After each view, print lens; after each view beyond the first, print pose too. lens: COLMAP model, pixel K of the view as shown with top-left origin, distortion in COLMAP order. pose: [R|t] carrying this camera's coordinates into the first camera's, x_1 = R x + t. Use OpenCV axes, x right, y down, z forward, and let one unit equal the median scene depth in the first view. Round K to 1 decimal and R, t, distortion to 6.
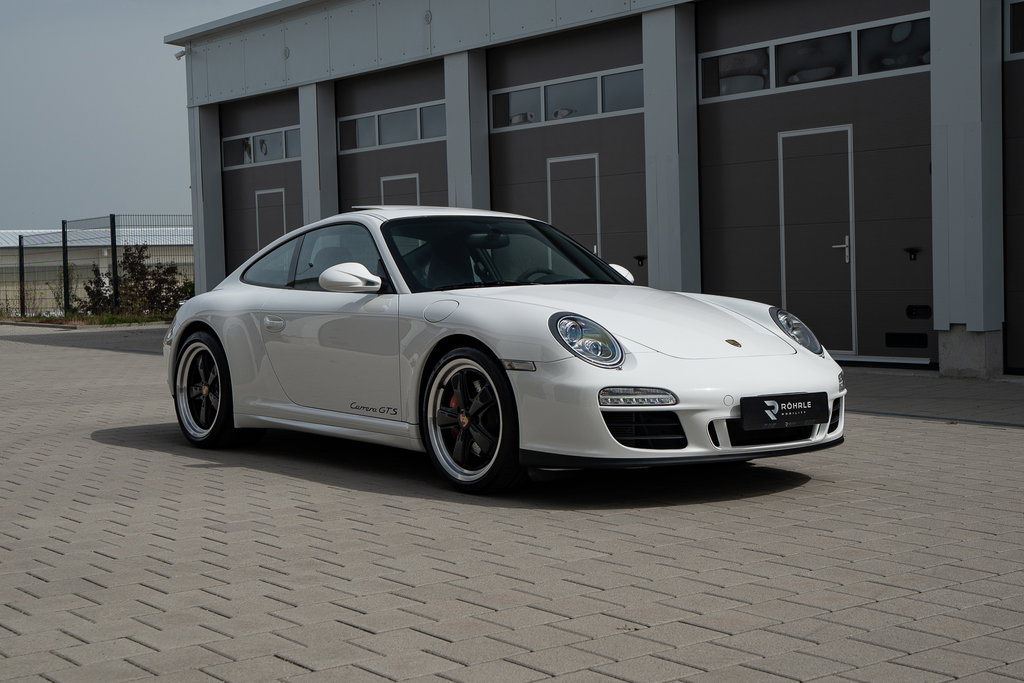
lens RADIAL K [[1390.0, 0, 549.1], [0, 1390.0, 339.2], [0, 0, 1]] dist [0.144204, 0.020920]
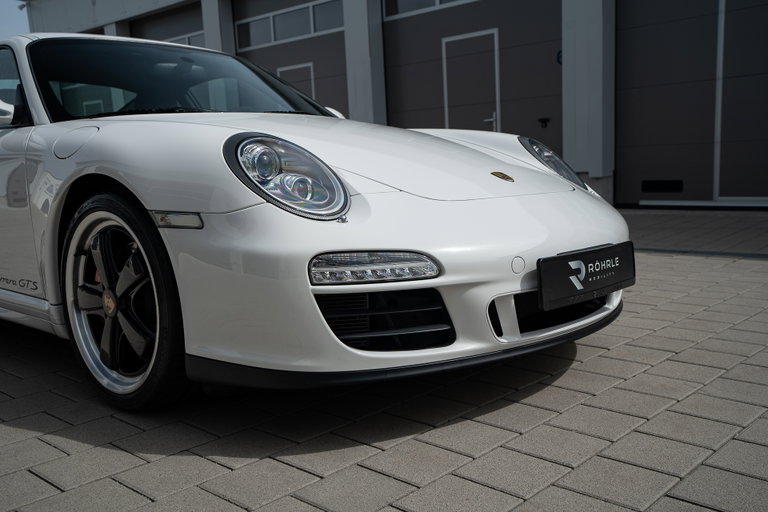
lens RADIAL K [[728.9, 0, 384.0], [0, 728.9, 256.0], [0, 0, 1]] dist [0.056186, 0.018724]
pose [[0.992059, -0.040088, 0.119218, 0.029165], [0.030317, 0.996116, 0.082670, 0.010718], [-0.122069, -0.078399, 0.989420, 0.660784]]
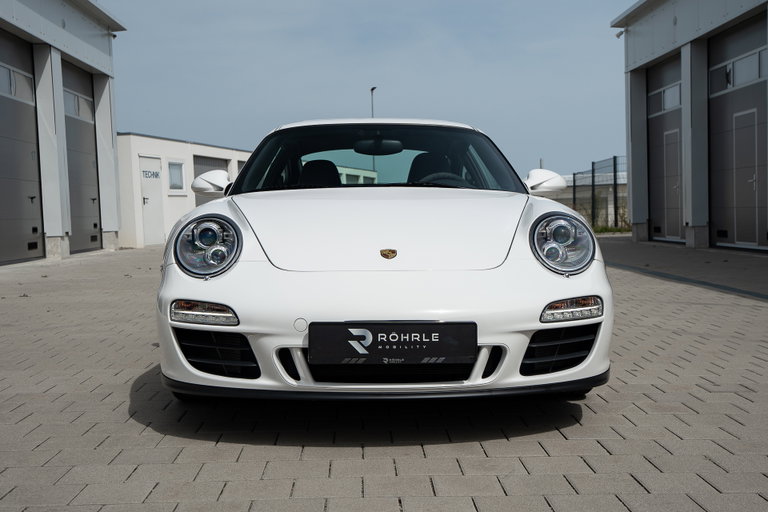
lens RADIAL K [[935.6, 0, 412.2], [0, 935.6, 276.7], [0, 0, 1]] dist [0.072856, -0.002012]
pose [[0.802286, 0.042510, -0.595425, 0.480724], [-0.023253, 0.998930, 0.039985, -0.006167], [0.596487, -0.018234, 0.802415, 0.589295]]
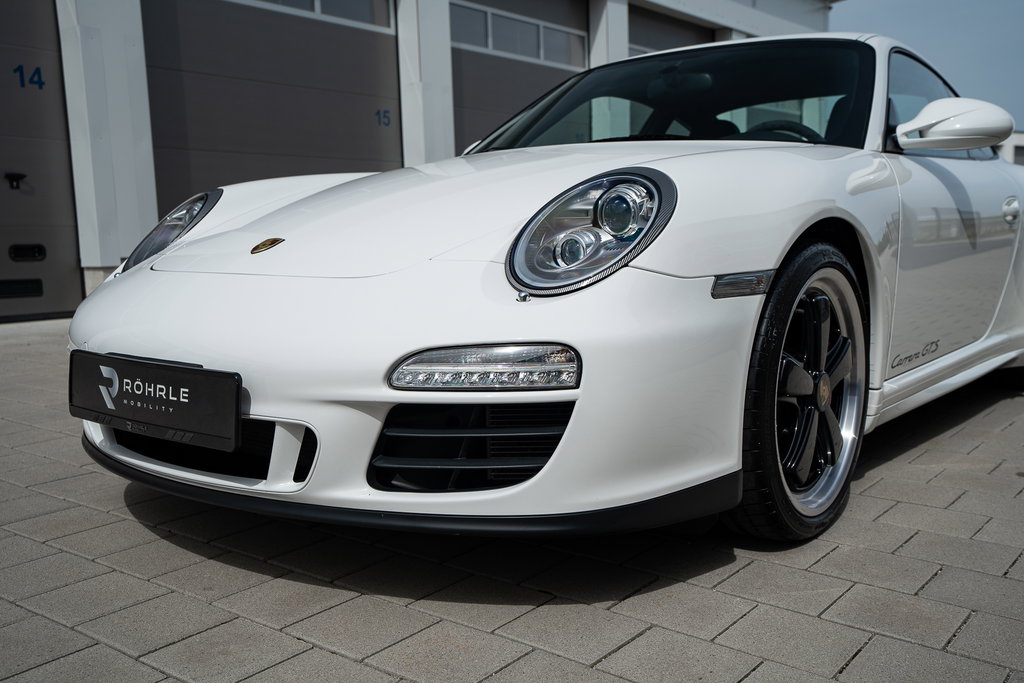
lens RADIAL K [[971.9, 0, 512.0], [0, 971.9, 341.5], [0, 0, 1]] dist [0.056186, 0.018724]
pose [[0.205593, 0.121464, -0.971071, 0.492802], [-0.027172, 0.992594, 0.118404, -0.006669], [0.978260, 0.002043, 0.207370, 1.042626]]
